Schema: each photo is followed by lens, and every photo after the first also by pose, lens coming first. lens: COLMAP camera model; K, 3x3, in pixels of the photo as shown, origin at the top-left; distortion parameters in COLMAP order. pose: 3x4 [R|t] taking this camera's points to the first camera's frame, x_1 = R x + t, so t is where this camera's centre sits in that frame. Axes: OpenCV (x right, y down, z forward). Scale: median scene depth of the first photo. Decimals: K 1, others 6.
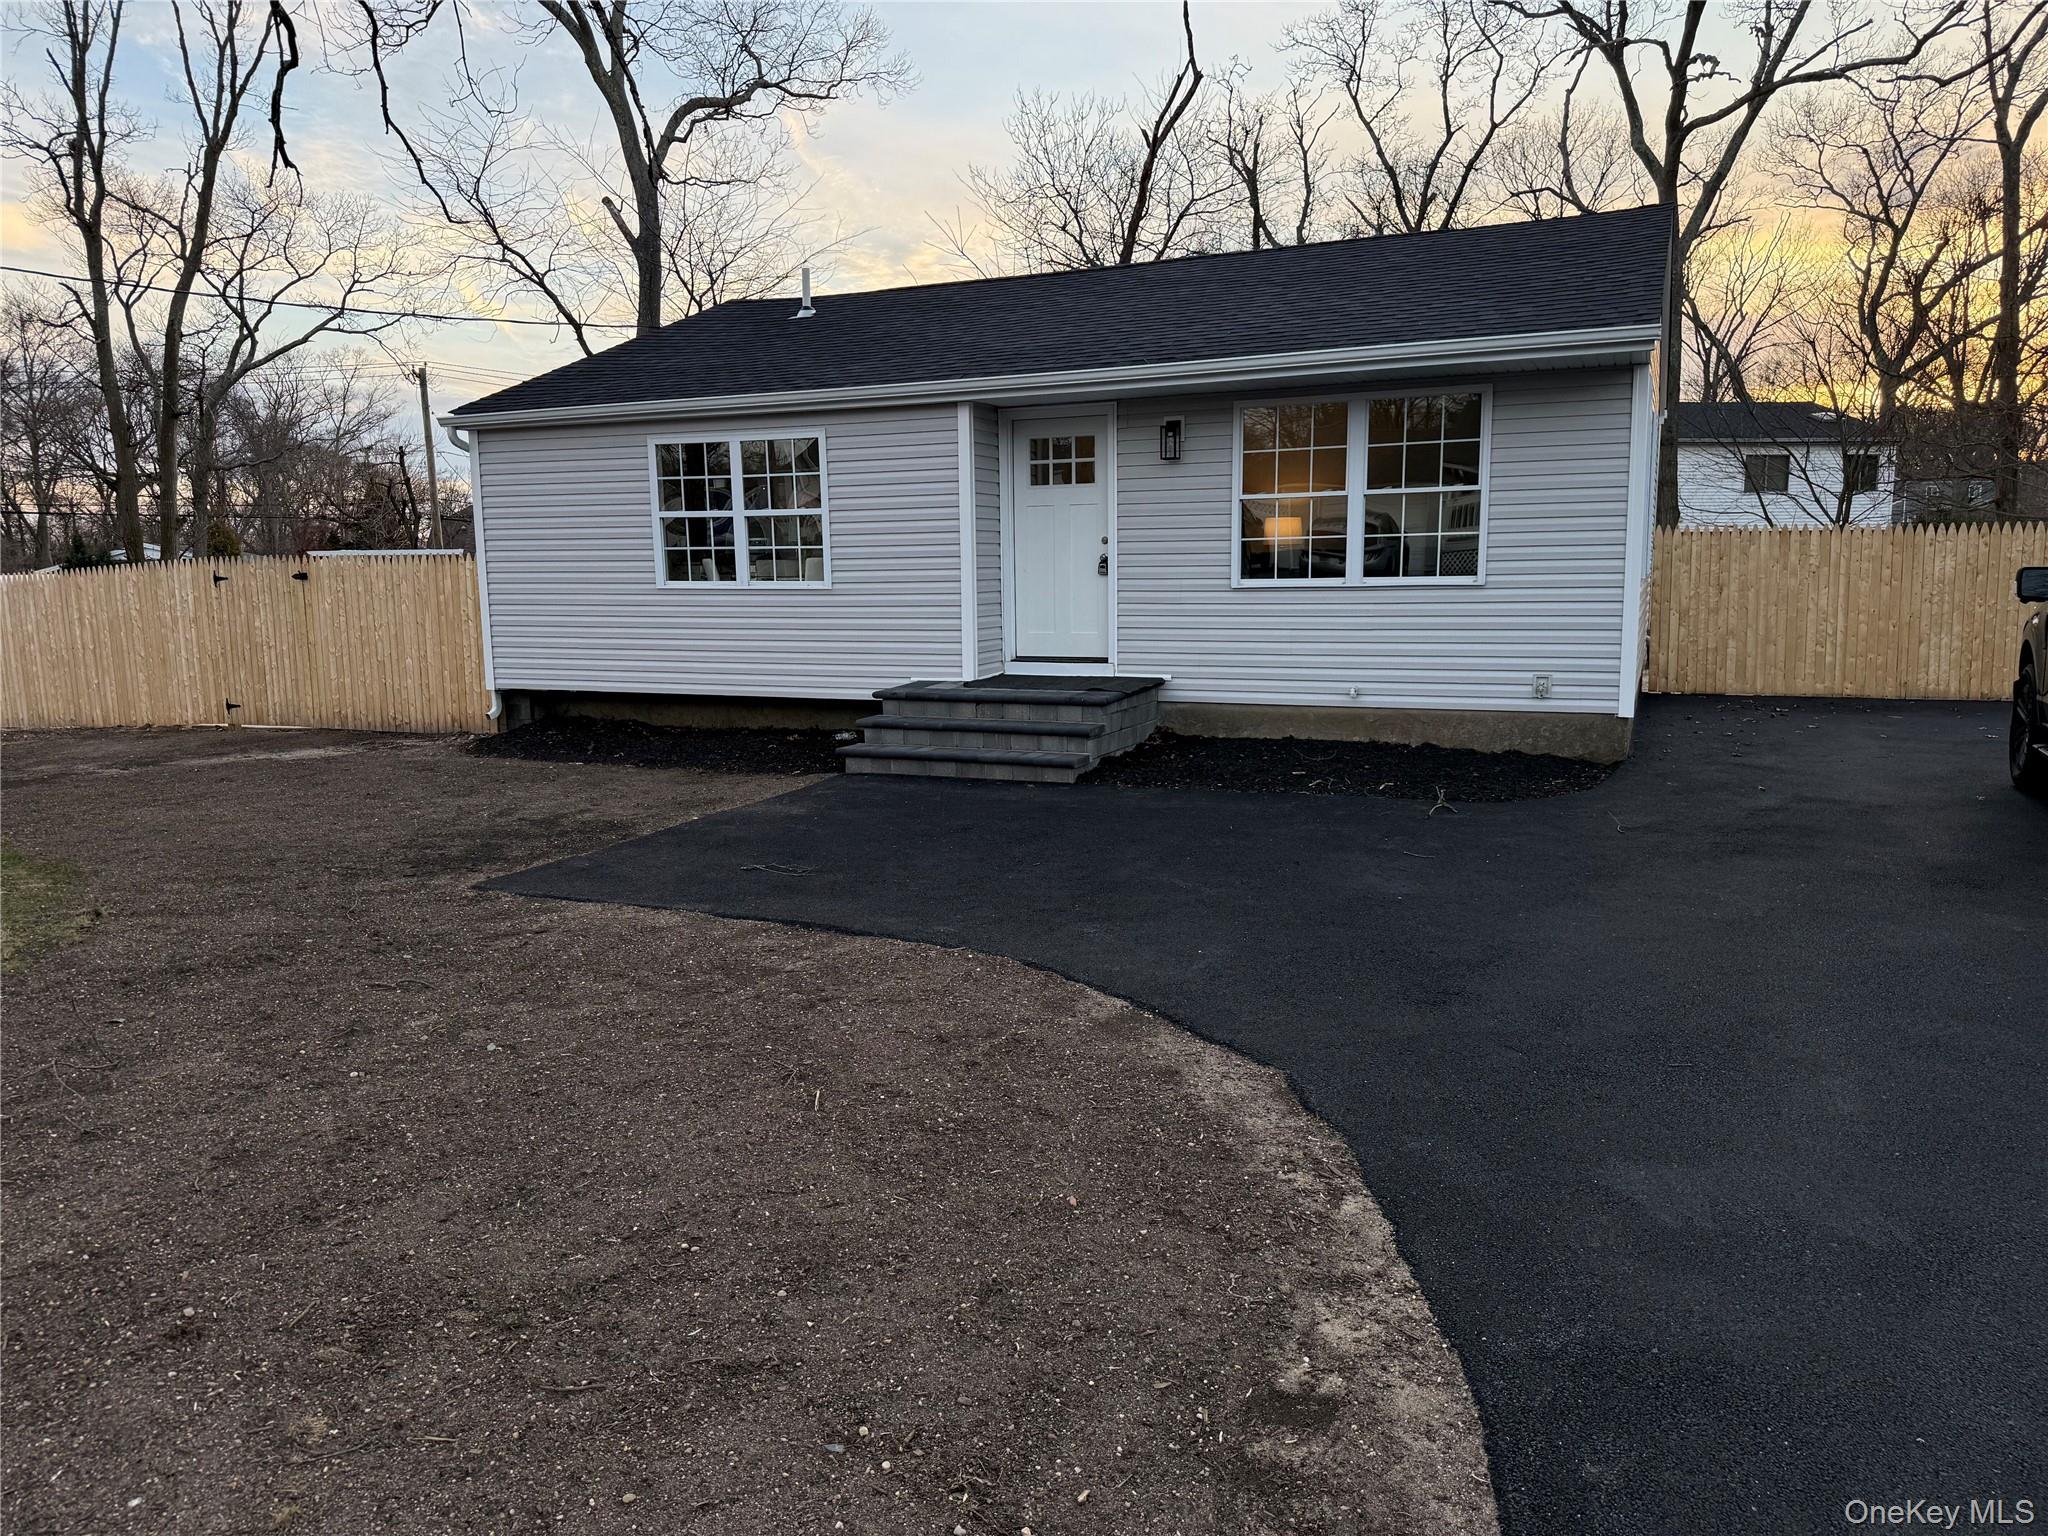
lens RADIAL K [[1418.5, 0, 1028.4], [0, 1418.5, 748.6], [0, 0, 1]] dist [0.130007, -0.182914]
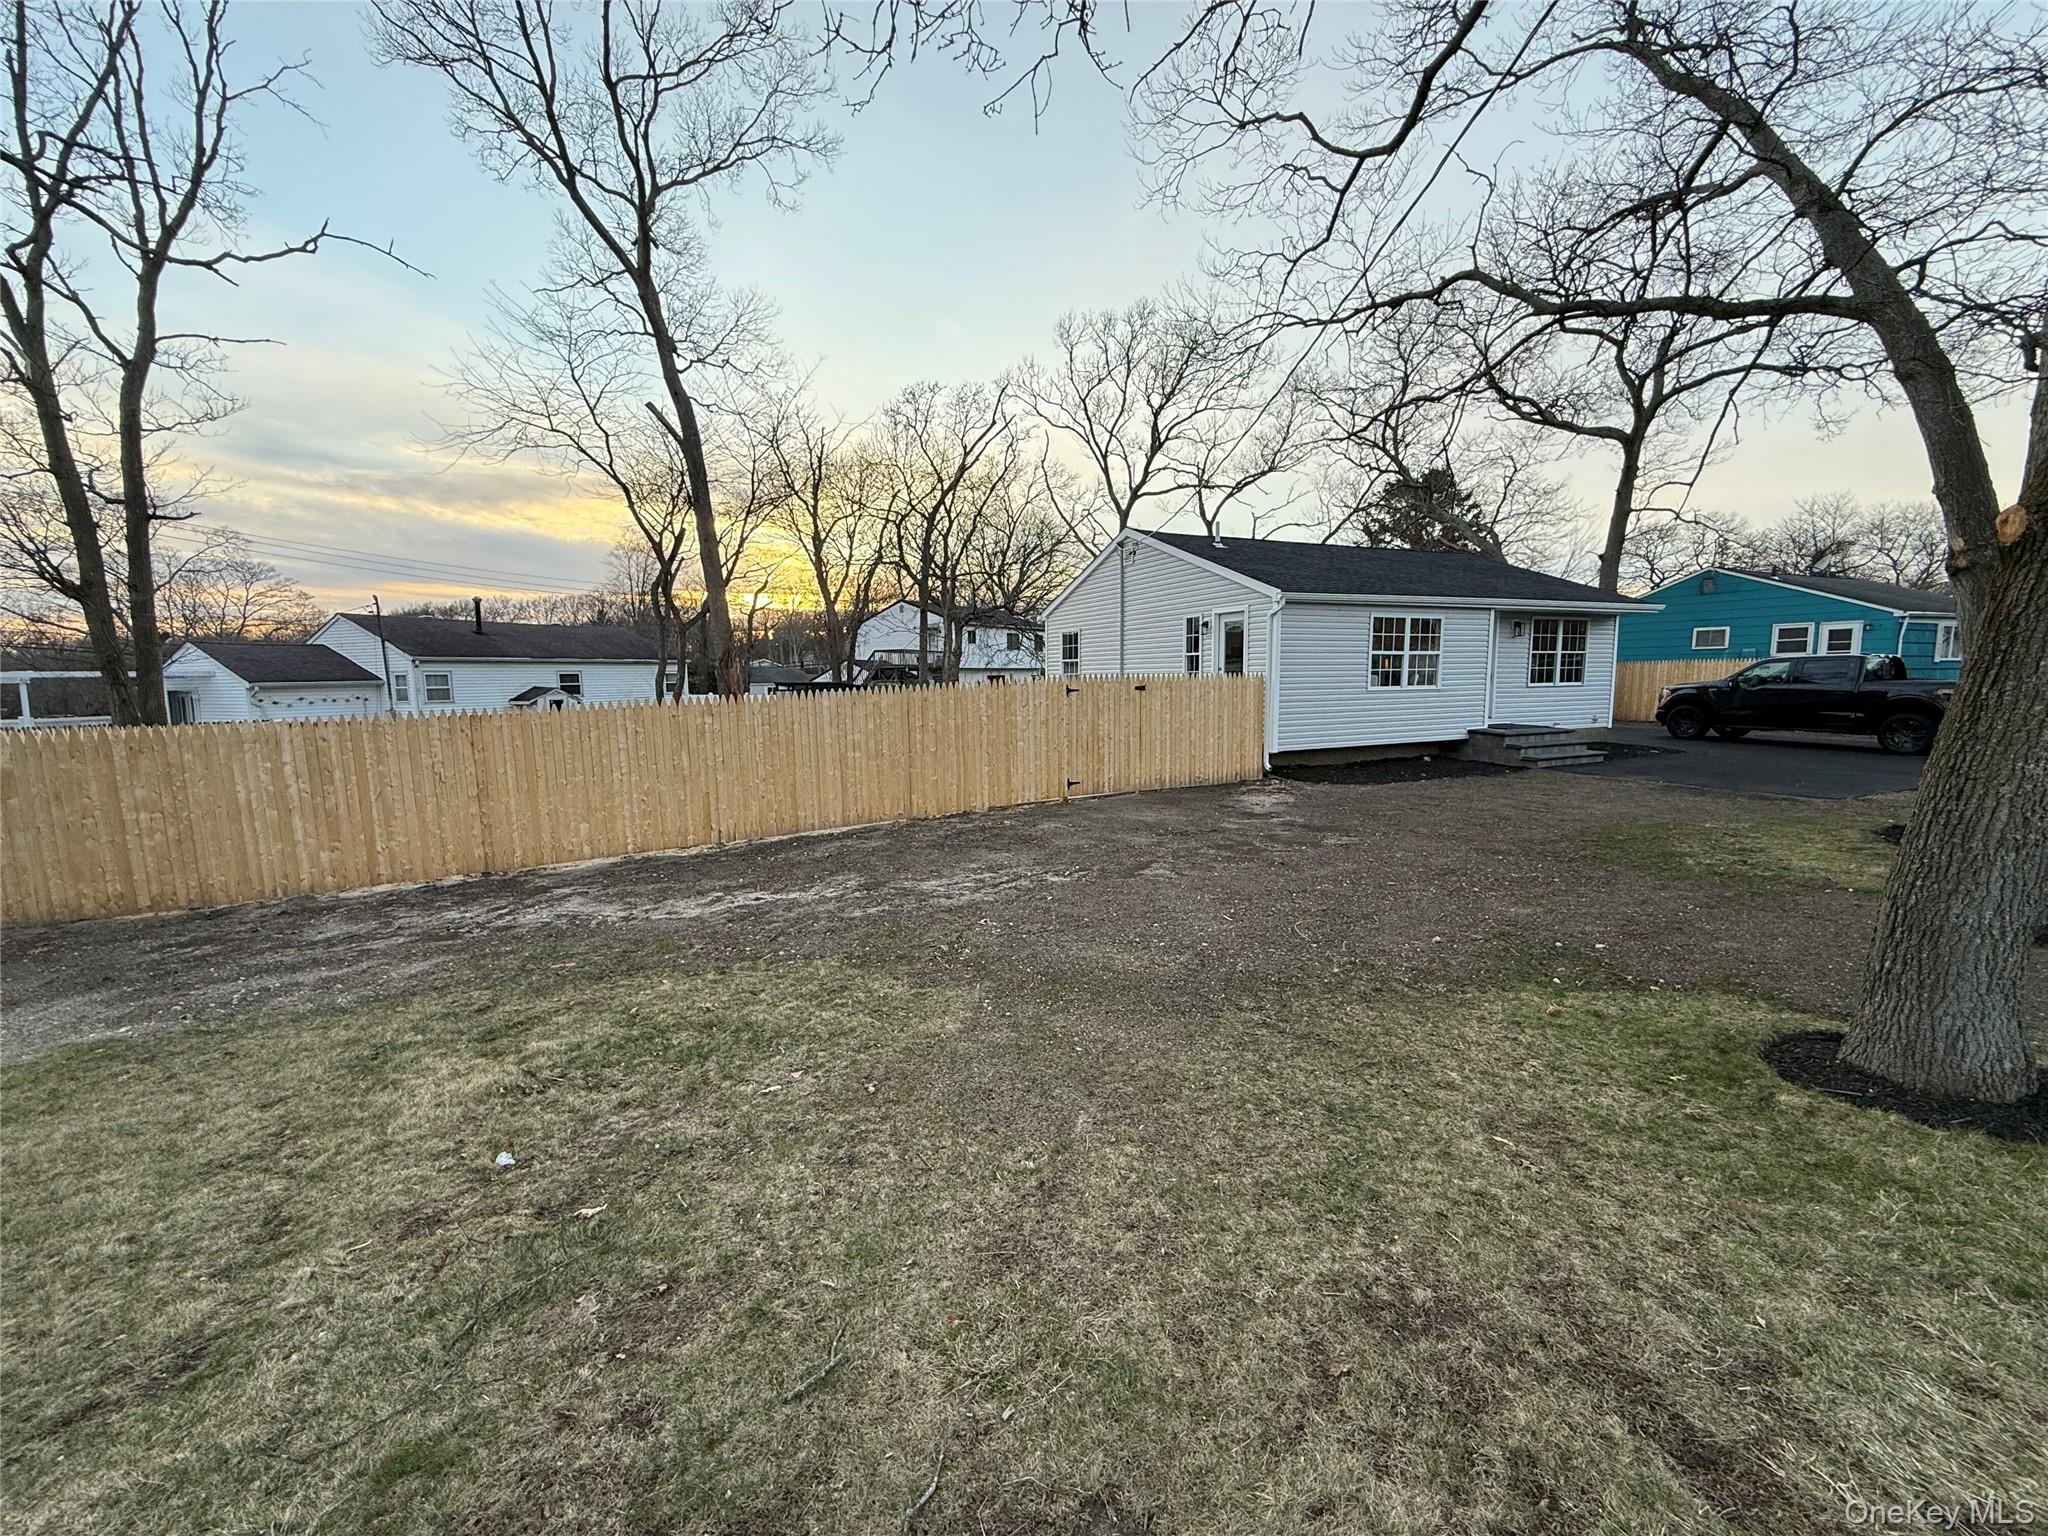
lens RADIAL K [[816.1, 0, 1024.0], [0, 816.1, 768.0], [0, 0, 1]] dist [-0.001494, -0.000175]
pose [[0.675611, -0.085662, 0.732265, -1.394690], [0.095767, 0.995009, 0.028040, -0.085552], [-0.731012, 0.051183, 0.680443, 0.610155]]
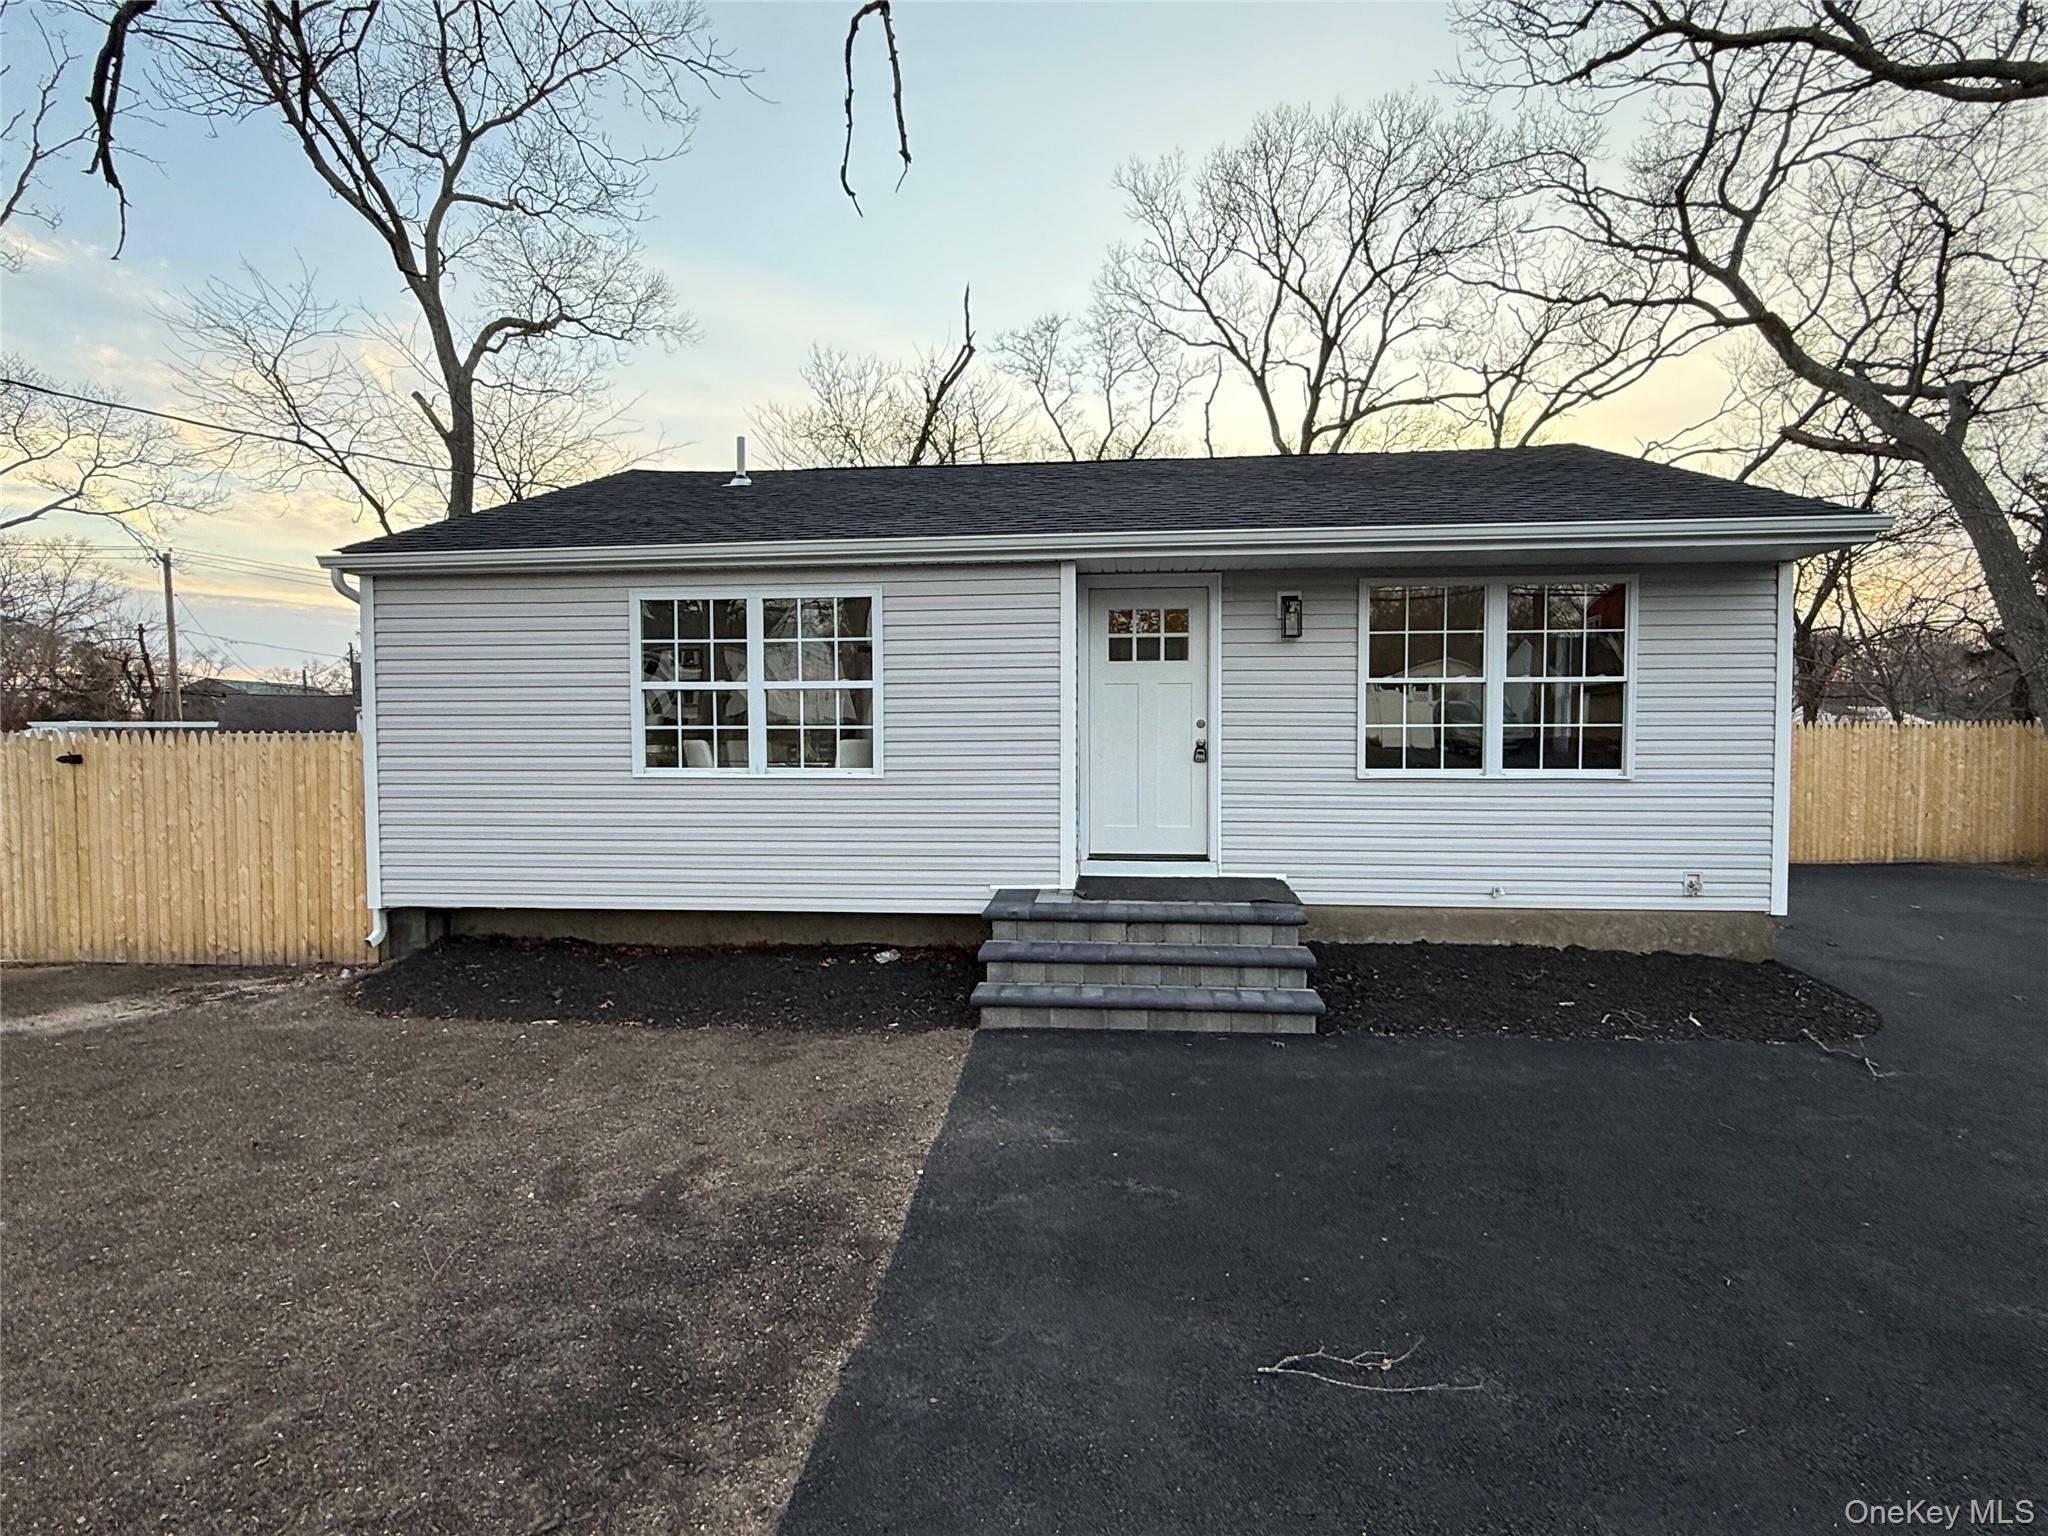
lens RADIAL K [[1036.5, 0, 1024.0], [0, 1036.5, 768.0], [0, 0, 1]] dist [0.006355, 0.001256]
pose [[0.950480, 0.000570, 0.310784, -0.238162], [0.030433, 0.995022, -0.094900, -0.057194], [-0.309291, 0.099658, 0.945731, 0.399015]]
